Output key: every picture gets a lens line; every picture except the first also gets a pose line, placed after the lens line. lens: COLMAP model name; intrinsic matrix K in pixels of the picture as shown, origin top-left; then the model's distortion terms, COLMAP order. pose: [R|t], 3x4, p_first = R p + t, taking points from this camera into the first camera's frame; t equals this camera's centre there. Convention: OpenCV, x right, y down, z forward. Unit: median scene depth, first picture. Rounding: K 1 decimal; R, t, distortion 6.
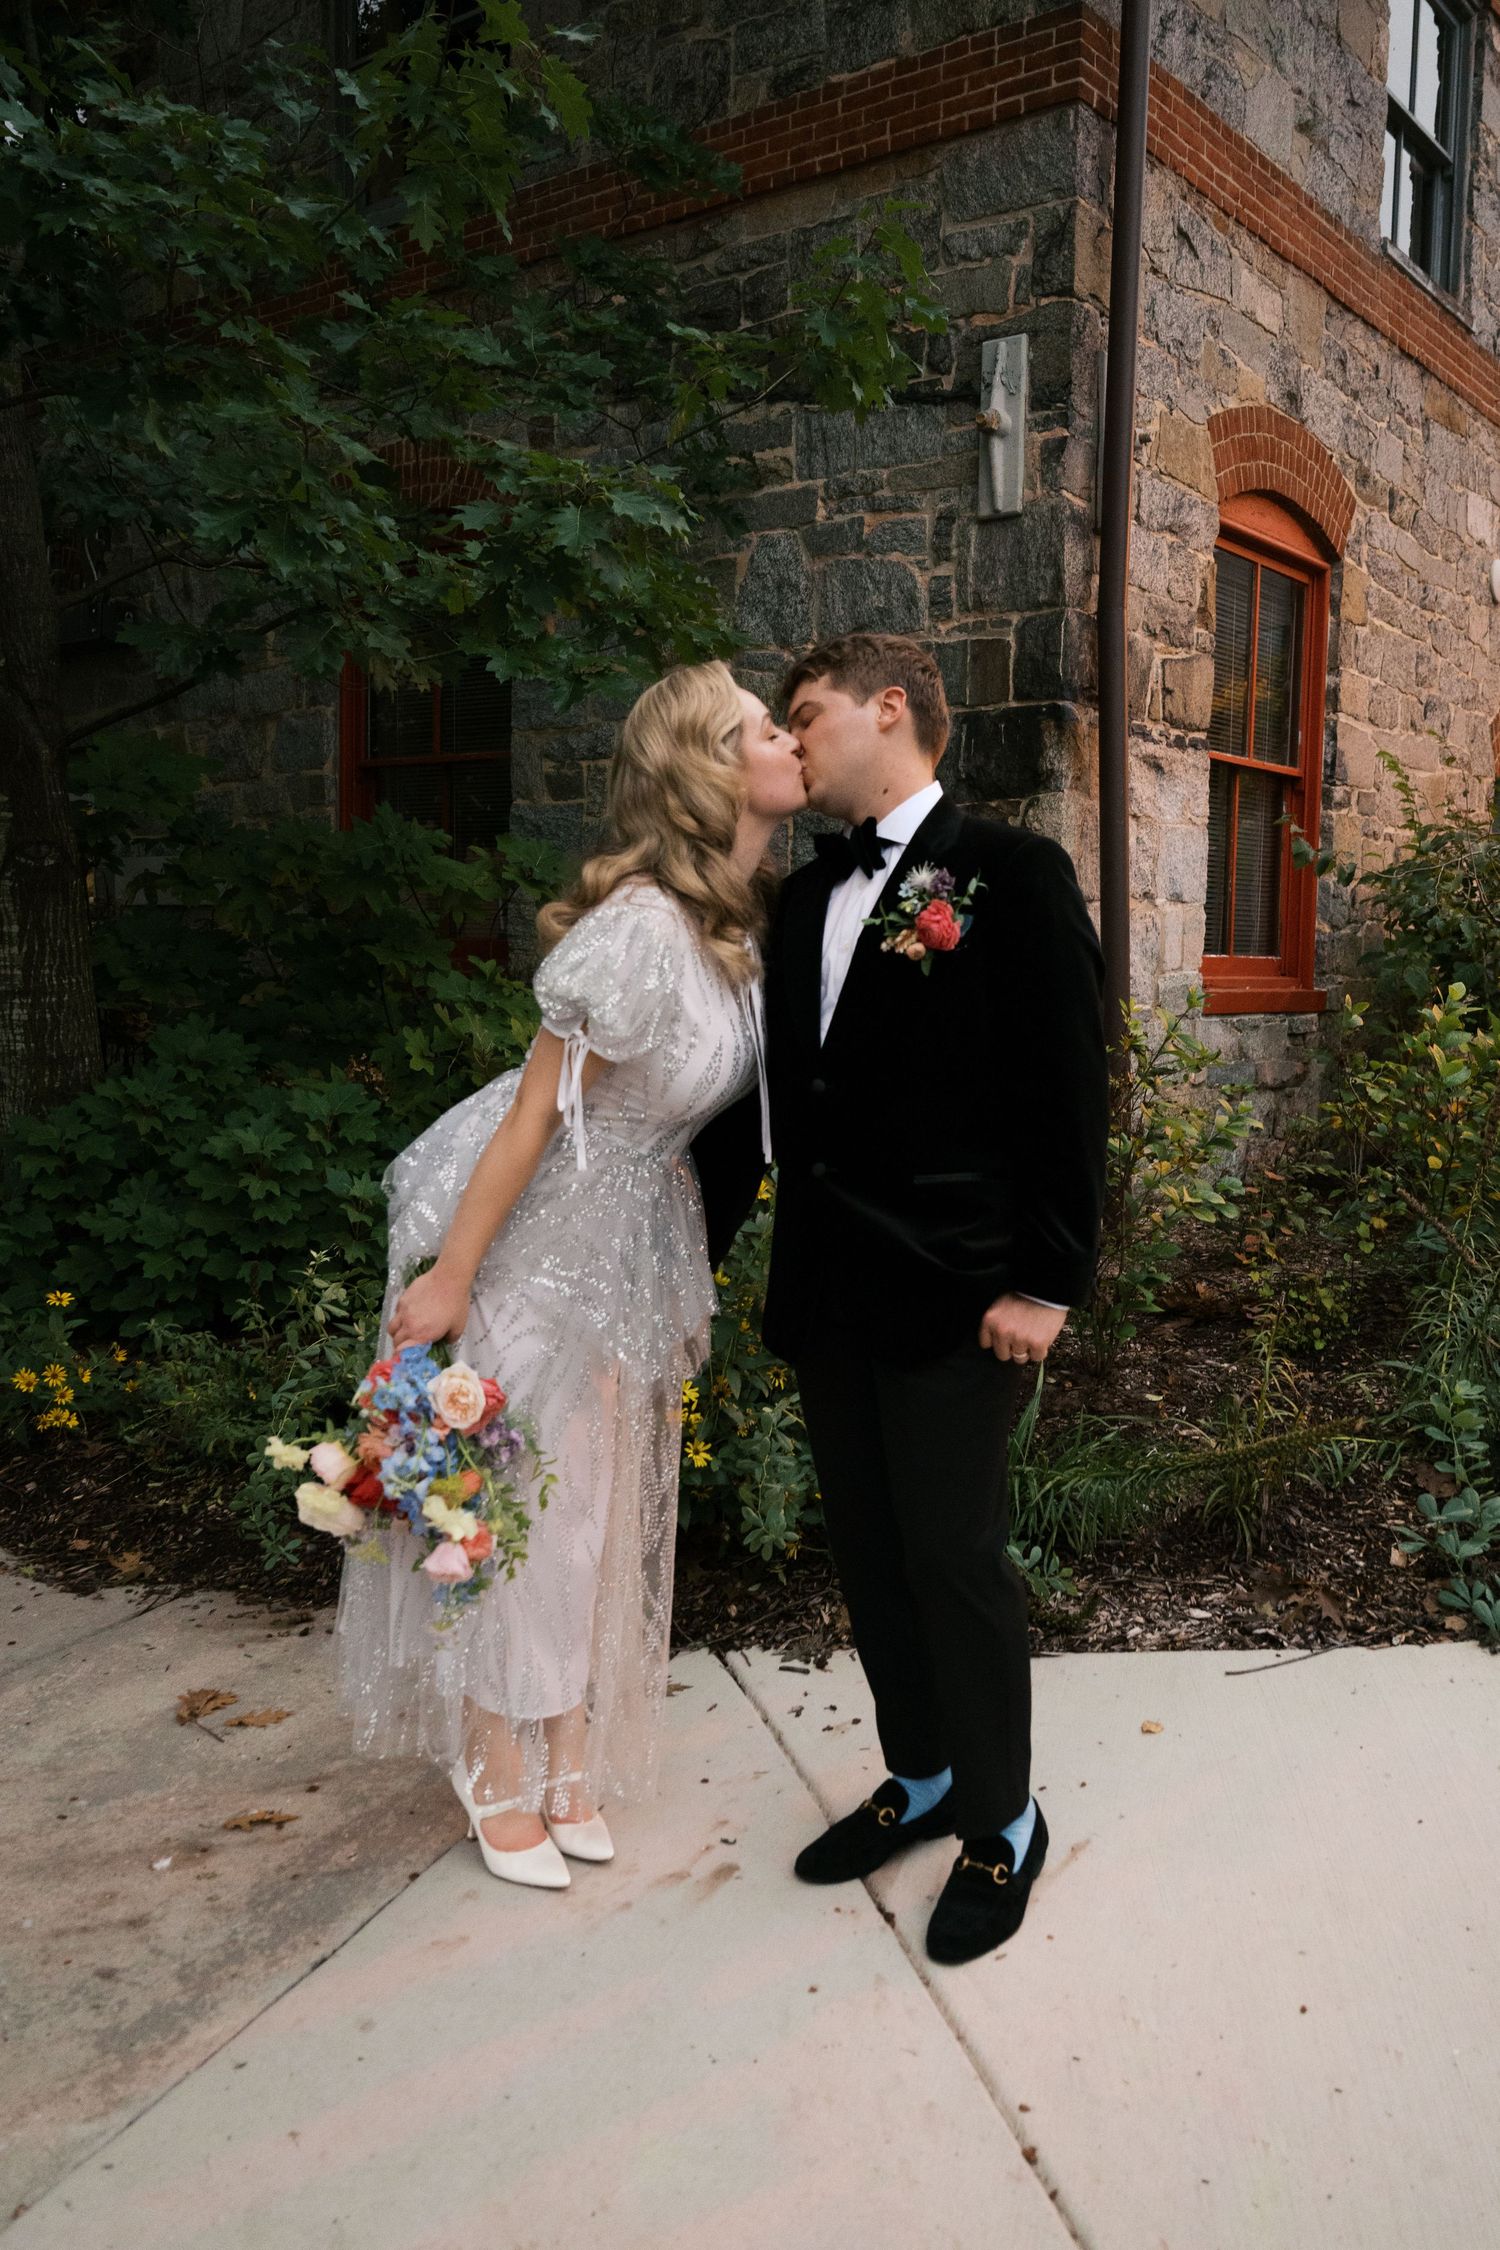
lens RADIAL K [[1529.4, 0, 749.0], [0, 1529.4, 1088.2], [0, 0, 1]] dist [-0.001565, -0.000785]
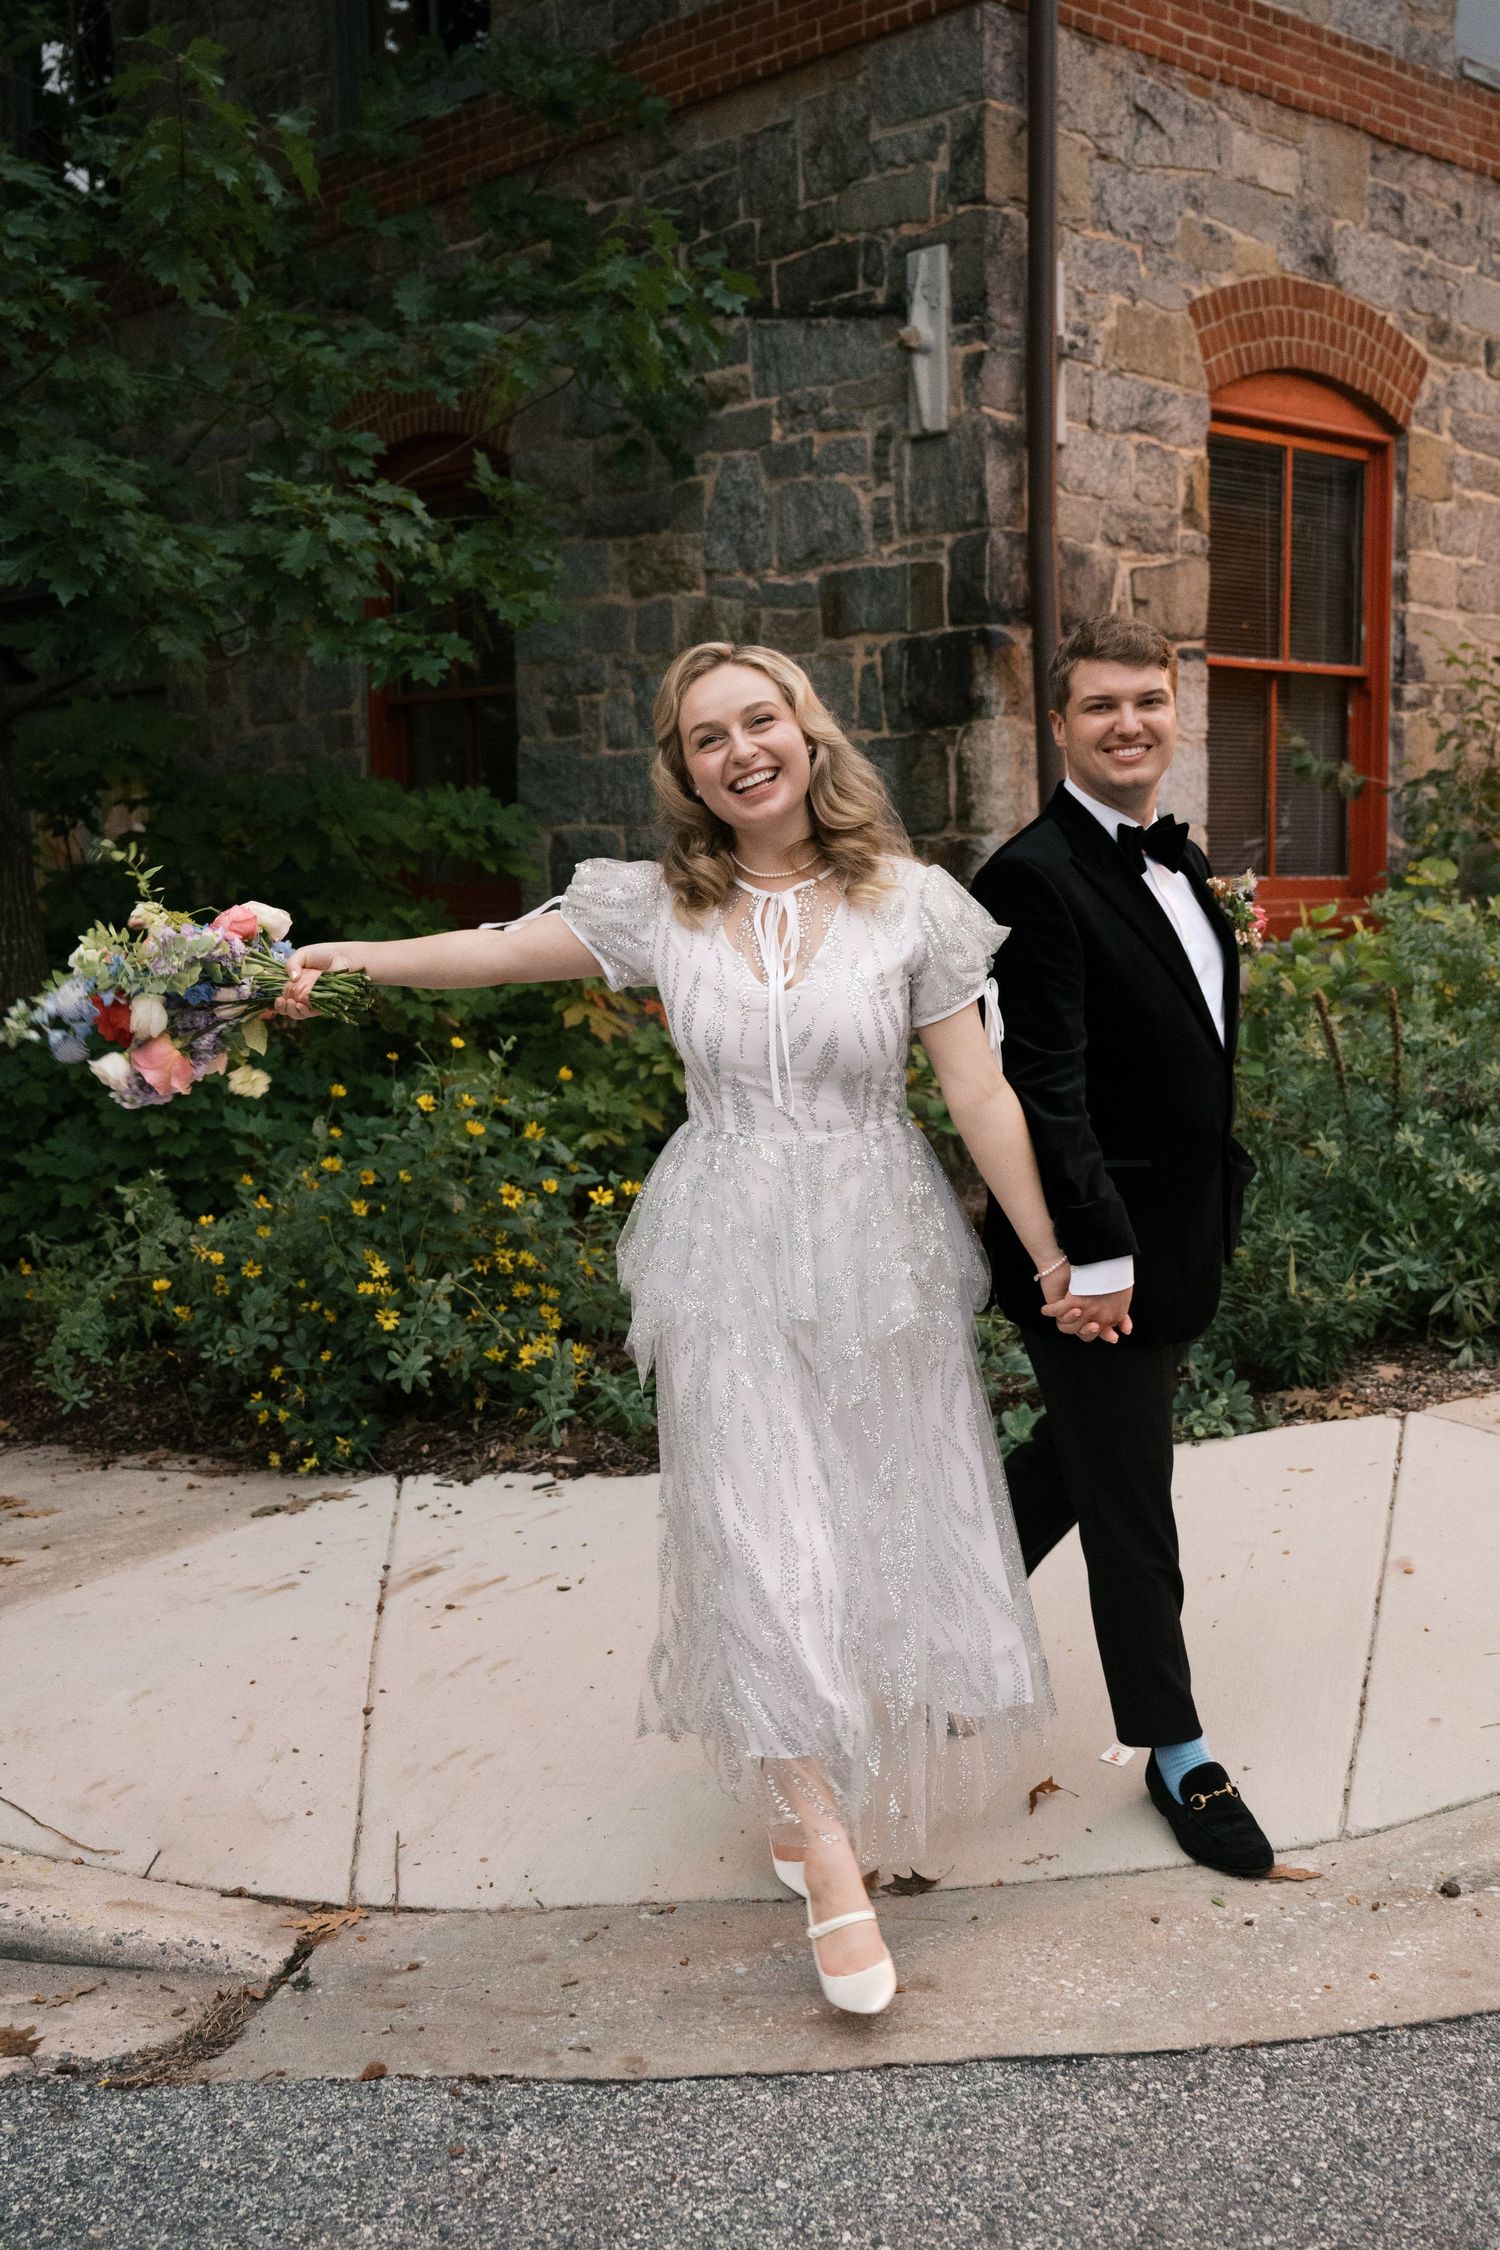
lens RADIAL K [[1808.5, 0, 750.0], [0, 1808.5, 1125.0], [0, 0, 1]] dist [-0.001187, -0.005154]
pose [[0.991301, -0.013262, -0.130947, 0.180349], [0.019207, 0.998836, 0.044237, 0.009871], [0.130208, -0.046368, 0.990402, -0.157996]]
